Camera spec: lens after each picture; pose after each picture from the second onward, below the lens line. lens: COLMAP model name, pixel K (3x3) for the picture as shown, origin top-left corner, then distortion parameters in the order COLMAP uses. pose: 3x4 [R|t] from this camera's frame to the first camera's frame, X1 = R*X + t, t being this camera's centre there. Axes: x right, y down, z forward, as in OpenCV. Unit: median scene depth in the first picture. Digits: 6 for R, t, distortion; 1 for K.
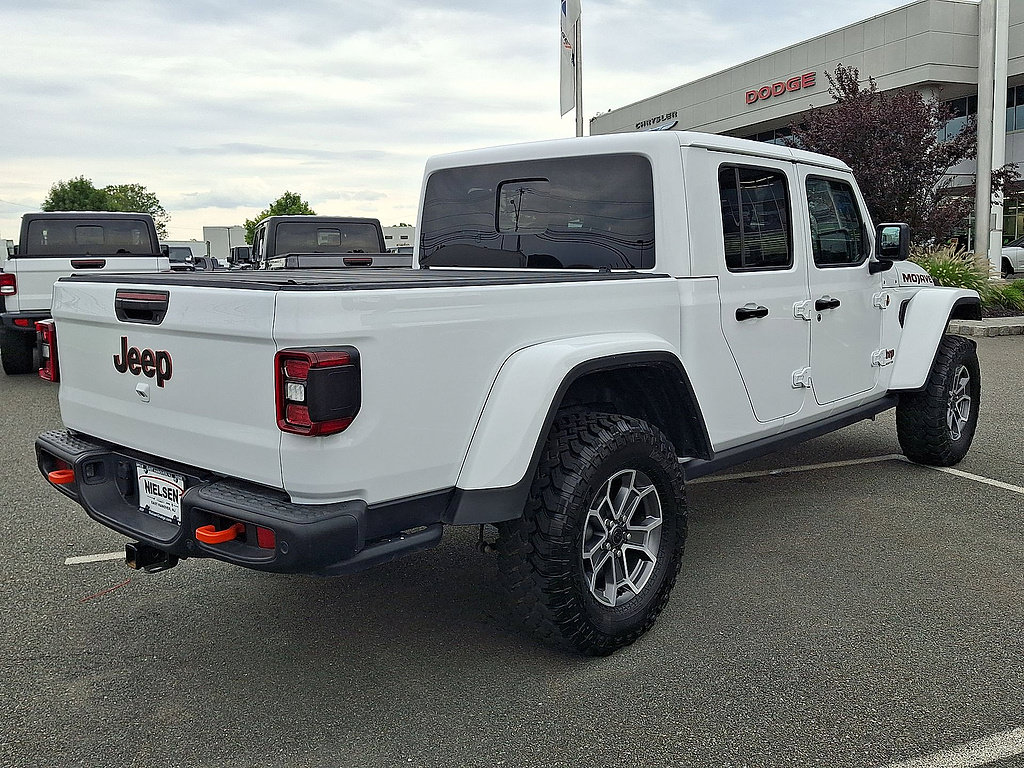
lens RADIAL K [[905.0, 0, 497.9], [0, 905.0, 380.7], [0, 0, 1]] dist [-0.006280, -0.013727]
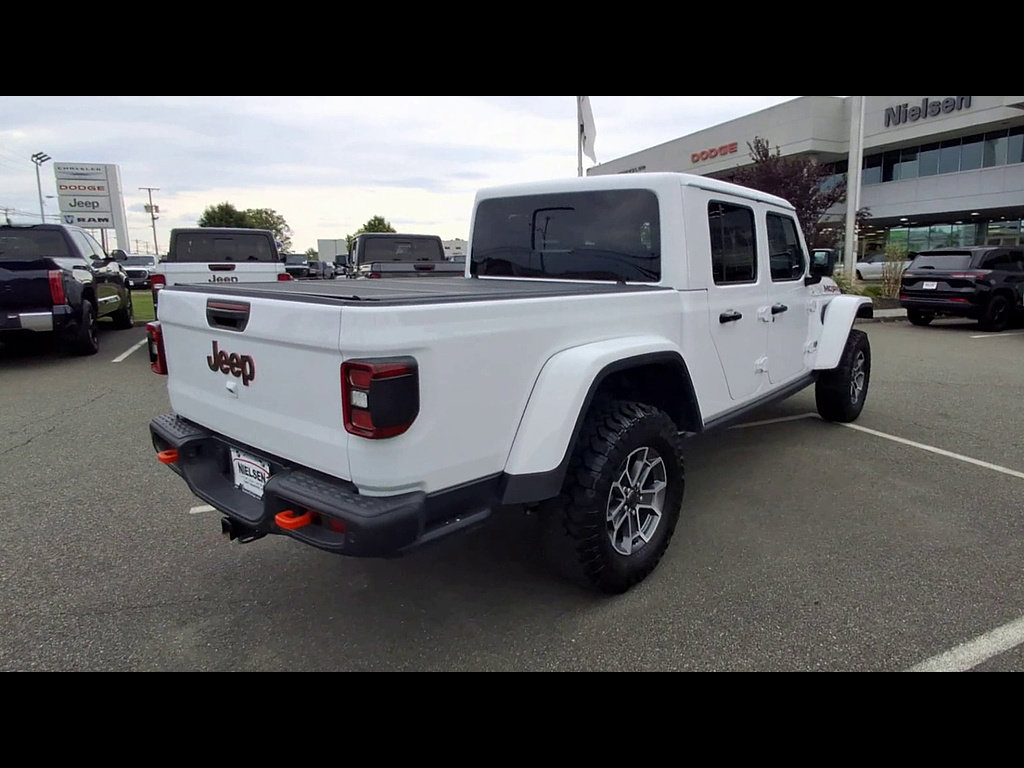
lens RADIAL K [[611.8, 0, 574.4], [0, 611.8, 383.7], [0, 0, 1]] dist [-0.060153, 0.030099]
pose [[0.996534, -0.001075, 0.083178, -0.017422], [-0.003861, 0.998242, 0.059150, -0.035485], [-0.083096, -0.059266, 0.994778, 0.170375]]
